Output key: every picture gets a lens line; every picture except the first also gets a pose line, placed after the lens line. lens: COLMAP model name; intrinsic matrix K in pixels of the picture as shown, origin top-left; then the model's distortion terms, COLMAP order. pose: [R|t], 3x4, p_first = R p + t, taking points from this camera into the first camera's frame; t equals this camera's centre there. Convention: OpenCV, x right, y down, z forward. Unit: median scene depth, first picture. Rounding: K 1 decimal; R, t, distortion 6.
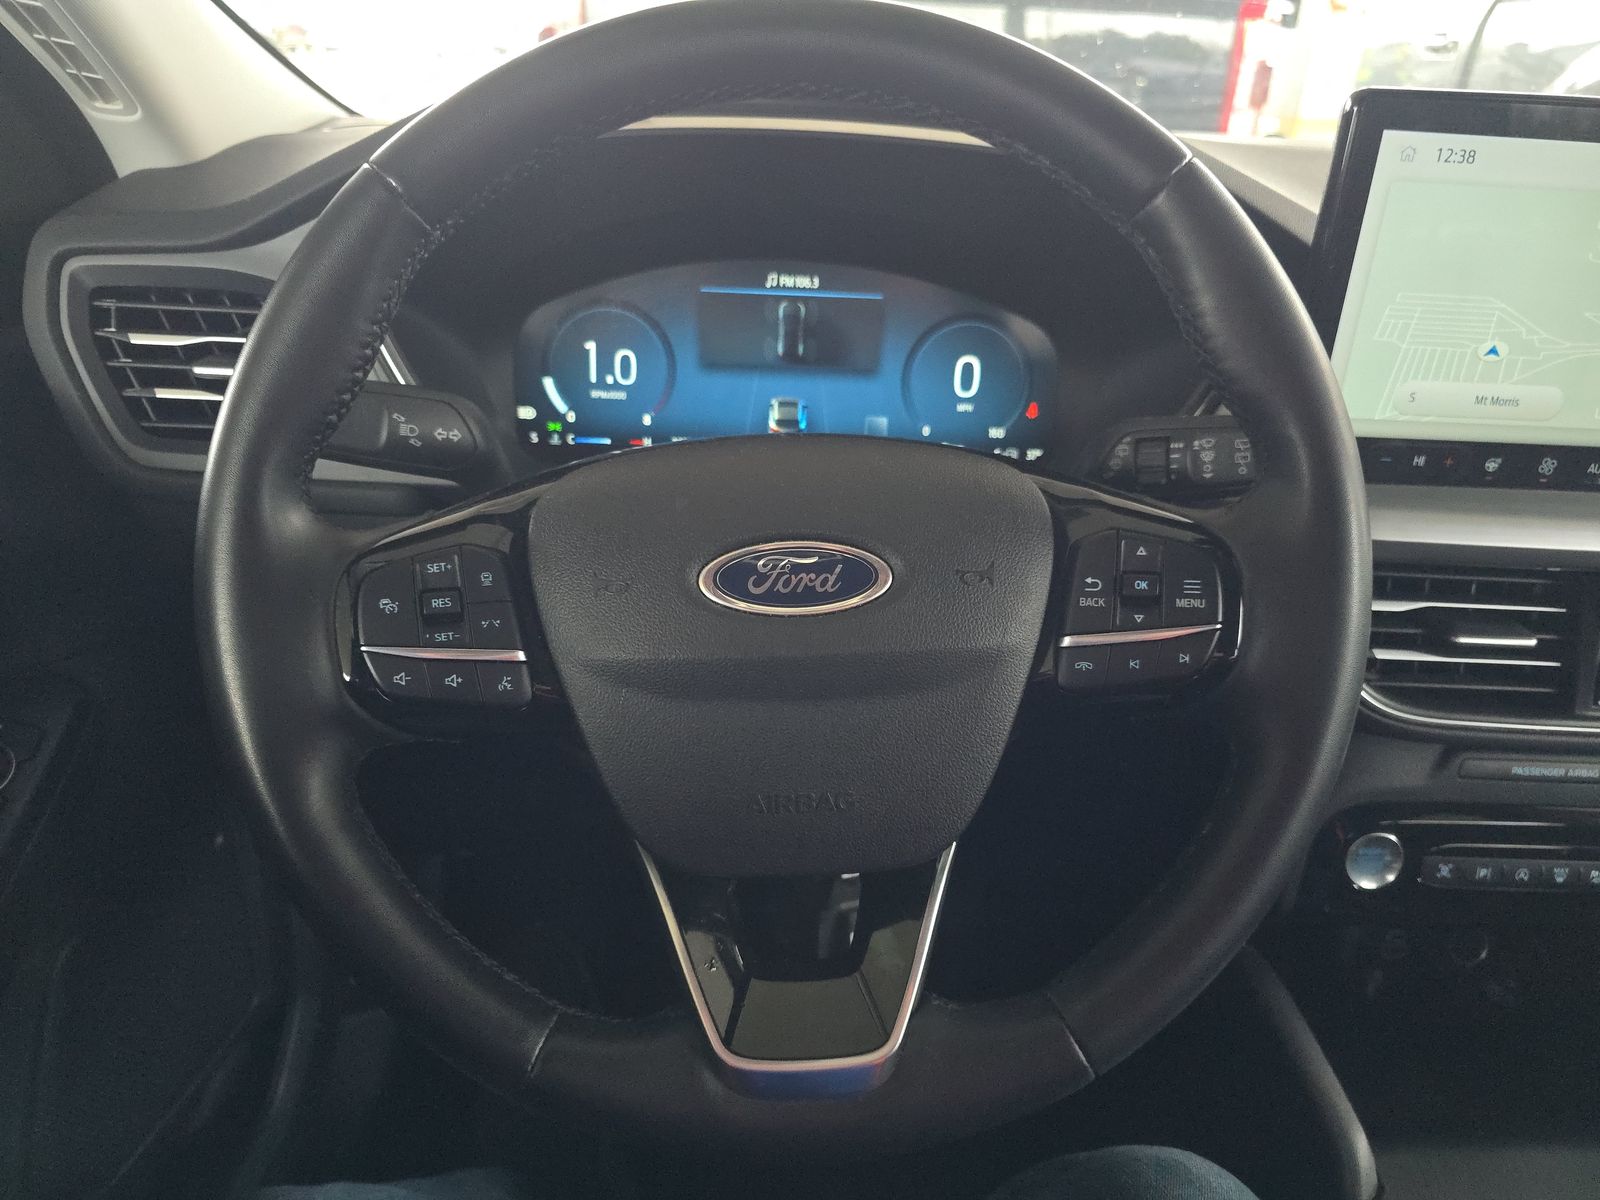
lens RADIAL K [[1079.6, 0, 795.9], [0, 1079.6, 601.1], [0, 0, 1]] dist [0.038945, -0.038194]
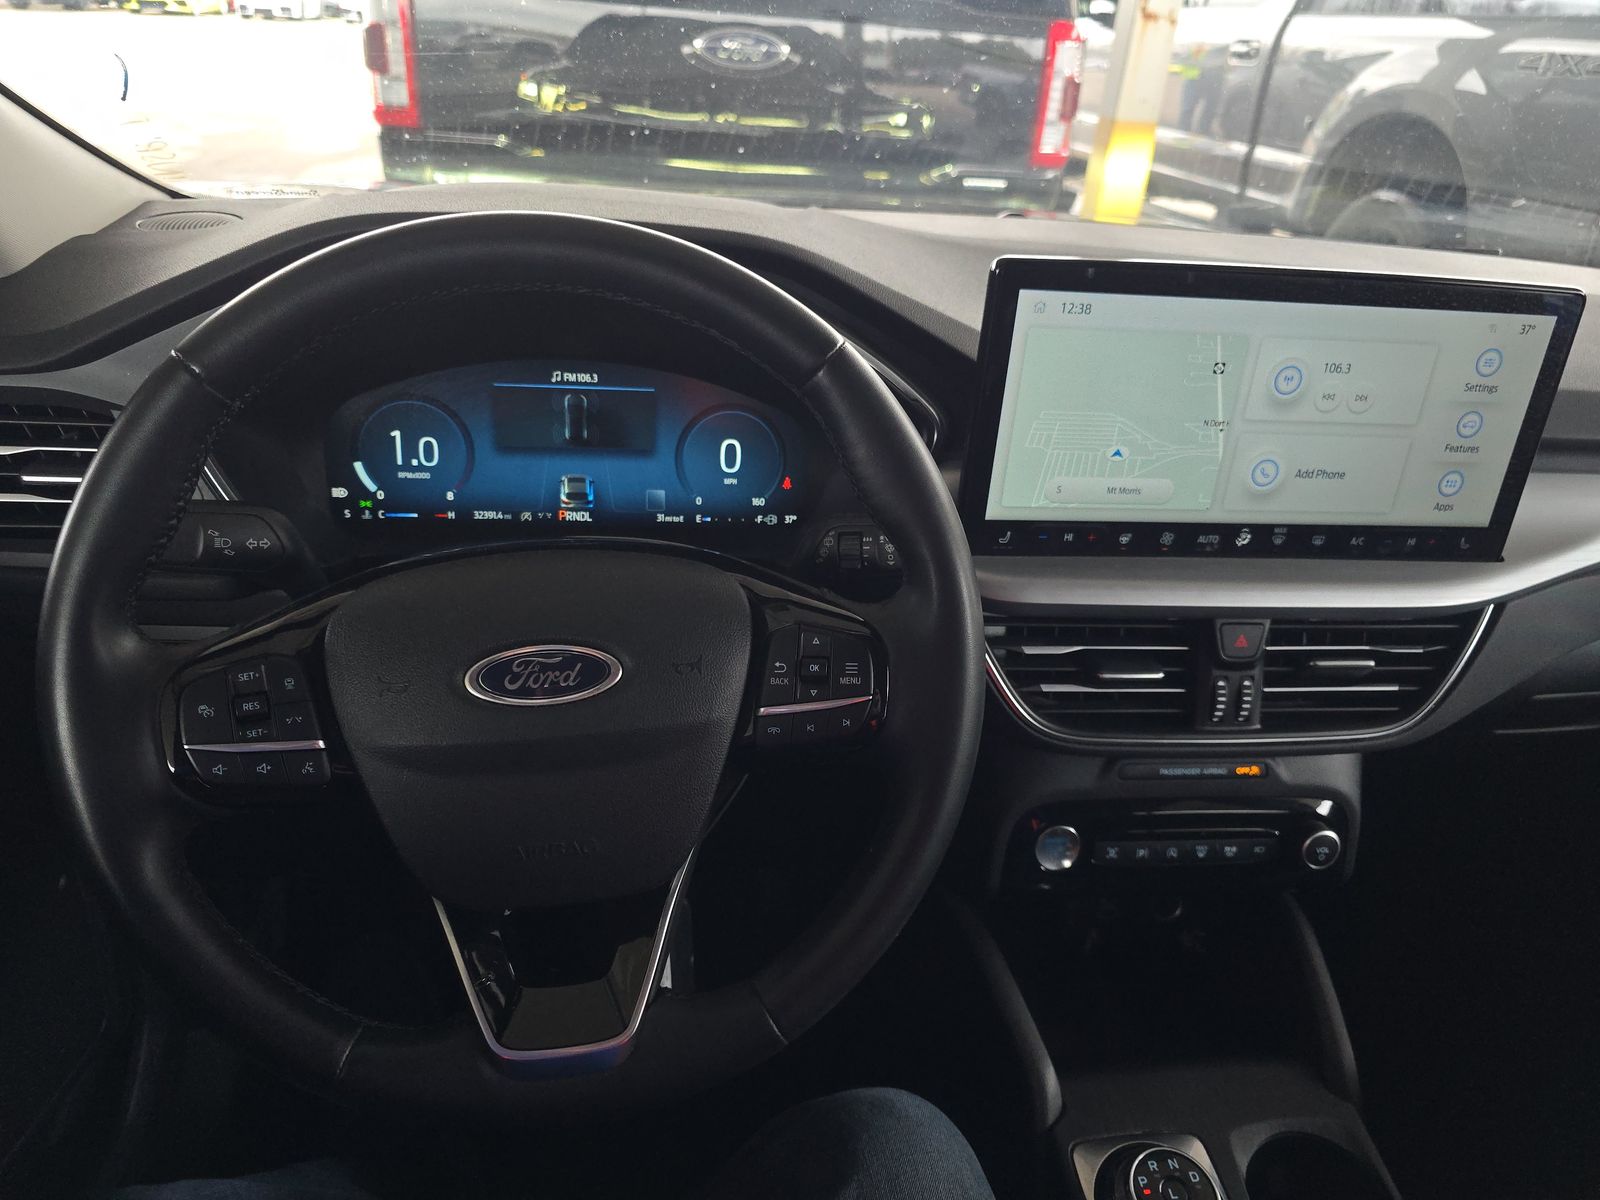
lens RADIAL K [[1079.6, 0, 794.8], [0, 1079.6, 599.4], [0, 0, 1]] dist [0.038945, -0.038194]
pose [[0.992727, -0.028955, 0.116850, 0.093463], [0.026263, 0.999354, 0.024517, -0.084943], [-0.117484, -0.021270, 0.992847, -0.192198]]
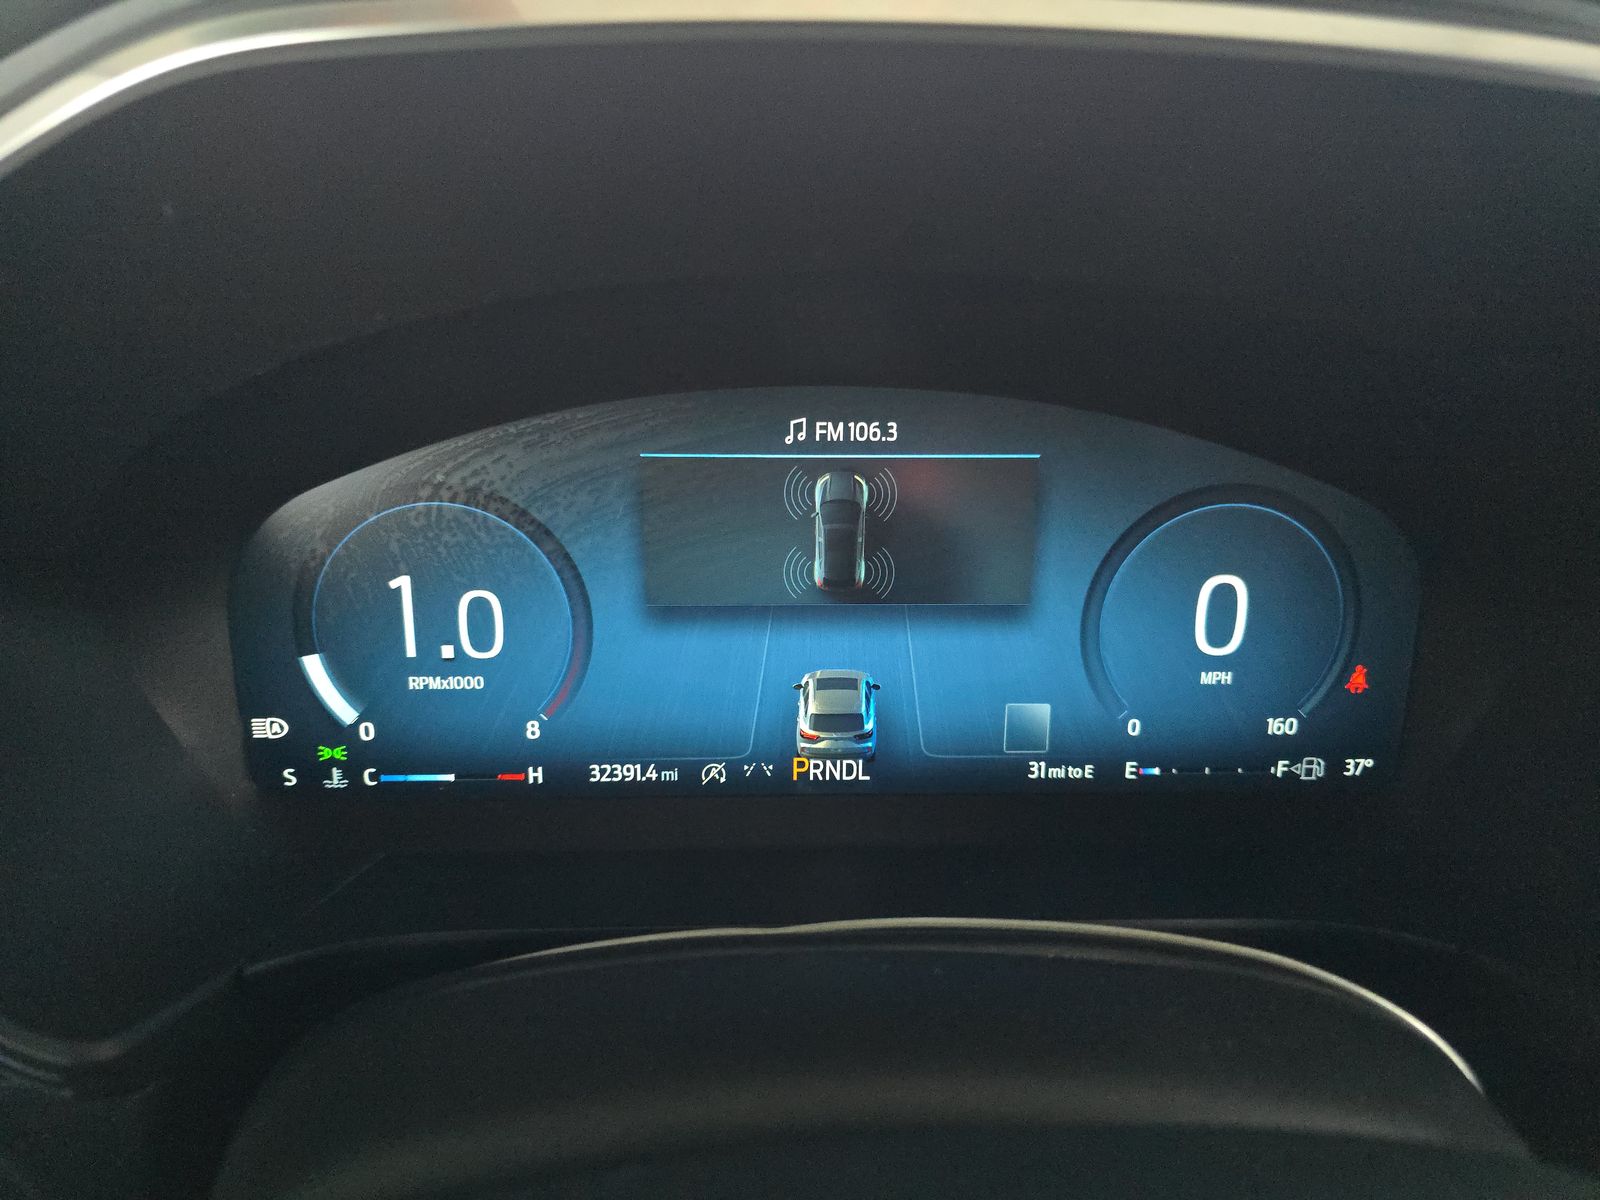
lens RADIAL K [[1079.6, 0, 793.4], [0, 1079.6, 595.1], [0, 0, 1]] dist [0.038945, -0.038194]
pose [[0.999371, -0.034442, 0.008461, -0.031232], [0.034838, 0.998019, -0.052387, -0.215554], [-0.006640, 0.052649, 0.998591, 0.584349]]
